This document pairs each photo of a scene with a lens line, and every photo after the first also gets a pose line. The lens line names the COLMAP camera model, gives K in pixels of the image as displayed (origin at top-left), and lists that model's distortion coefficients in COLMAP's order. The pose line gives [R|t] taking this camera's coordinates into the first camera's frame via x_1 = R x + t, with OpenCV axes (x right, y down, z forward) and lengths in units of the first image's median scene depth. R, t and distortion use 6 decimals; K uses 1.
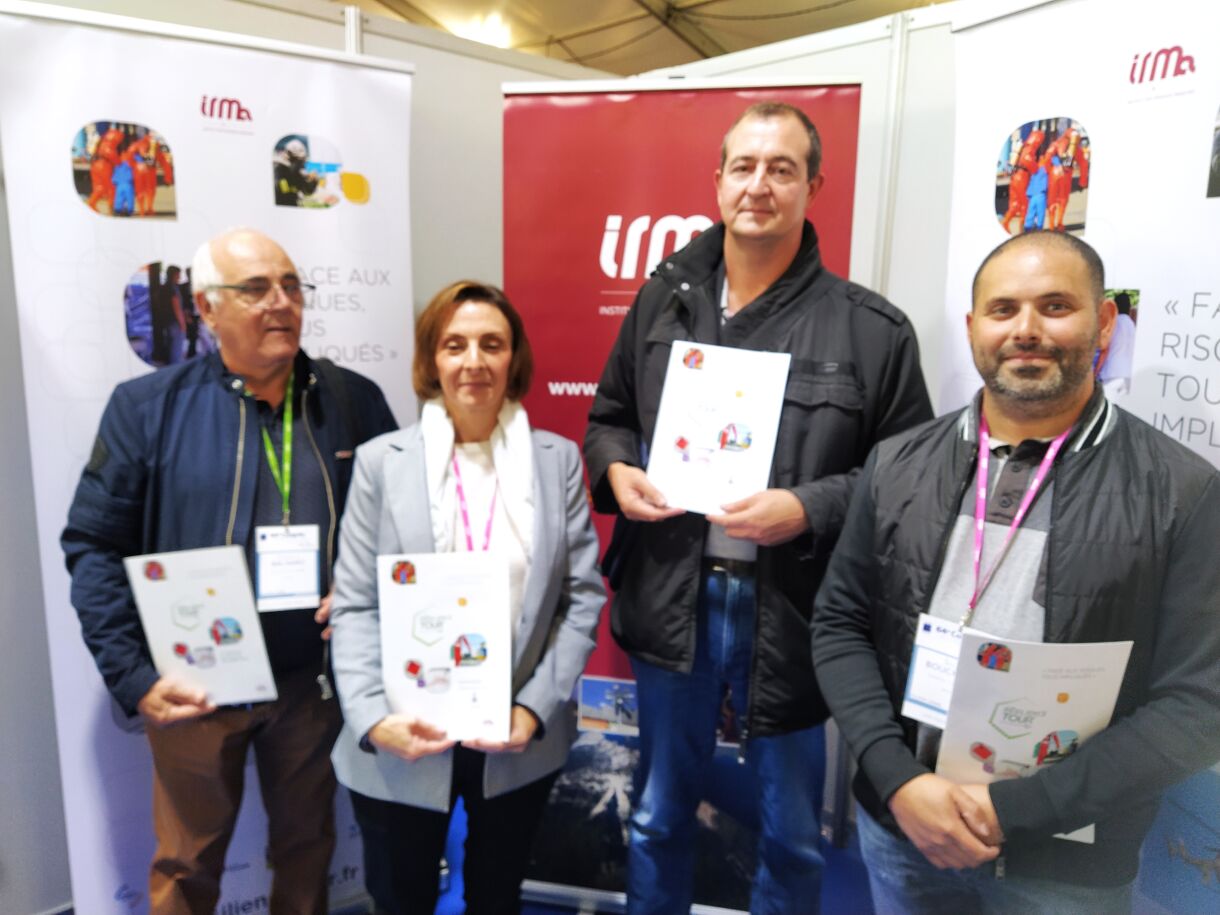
lens RADIAL K [[931.9, 0, 610.9], [0, 931.9, 458.6], [0, 0, 1]] dist [0.050448, -0.081983]
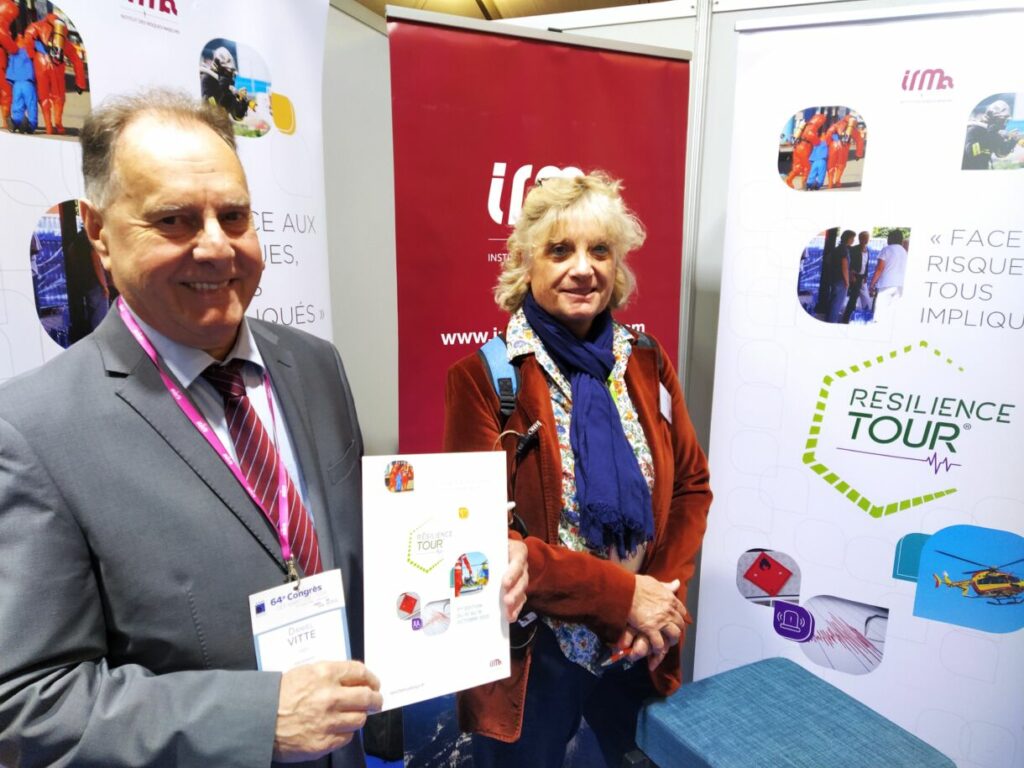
lens RADIAL K [[776.2, 0, 519.5], [0, 776.2, 387.1], [0, 0, 1]] dist [0.122825, -0.171474]
pose [[0.736645, -0.131308, 0.663409, -0.695283], [0.116724, 0.990934, 0.066526, -0.073187], [-0.666130, 0.028430, 0.745294, 0.412586]]
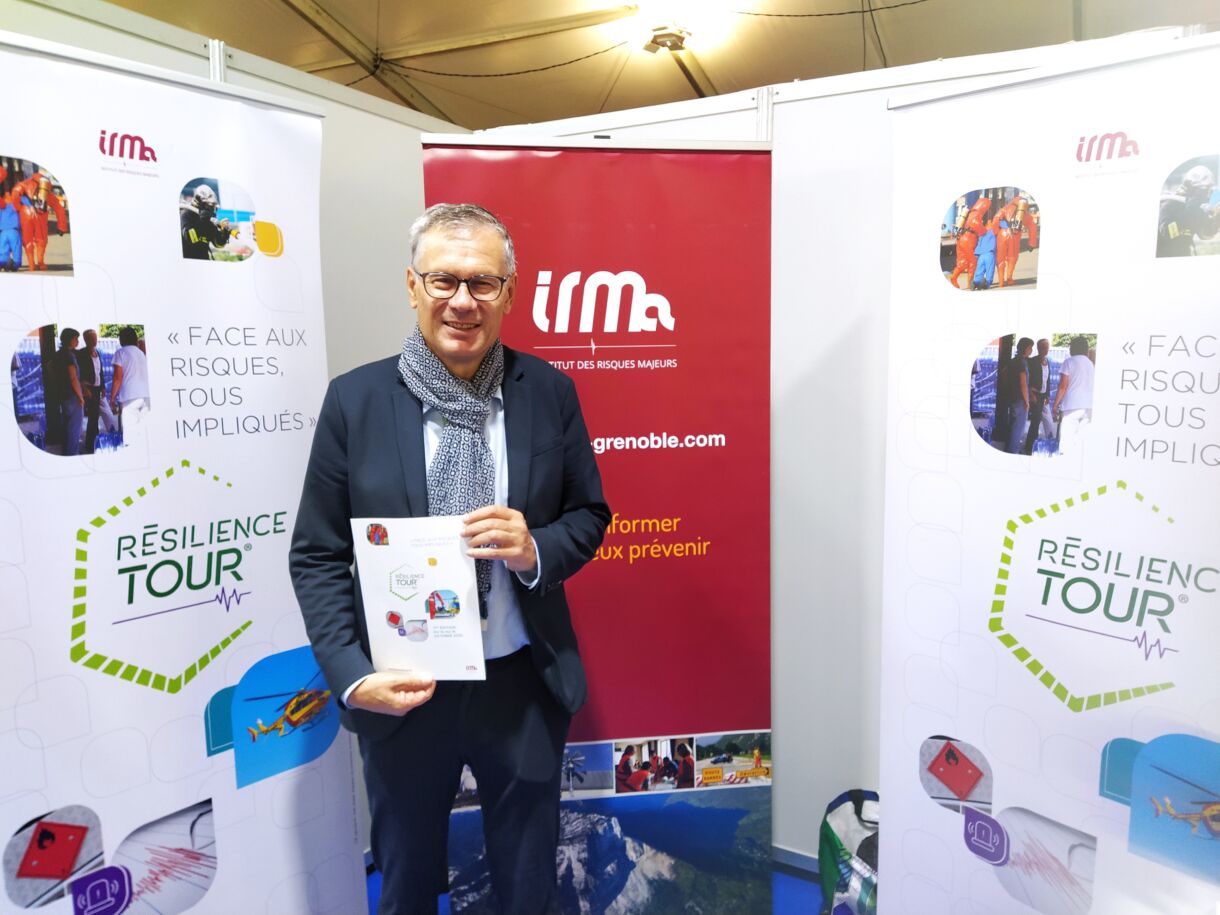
lens RADIAL K [[916.0, 0, 608.4], [0, 916.0, 458.9], [0, 0, 1]] dist [0.114500, -0.195081]
pose [[0.942492, -0.065179, 0.327812, -0.357045], [0.081337, 0.996043, -0.035807, -0.027682], [-0.324181, 0.060411, 0.944064, 0.091740]]
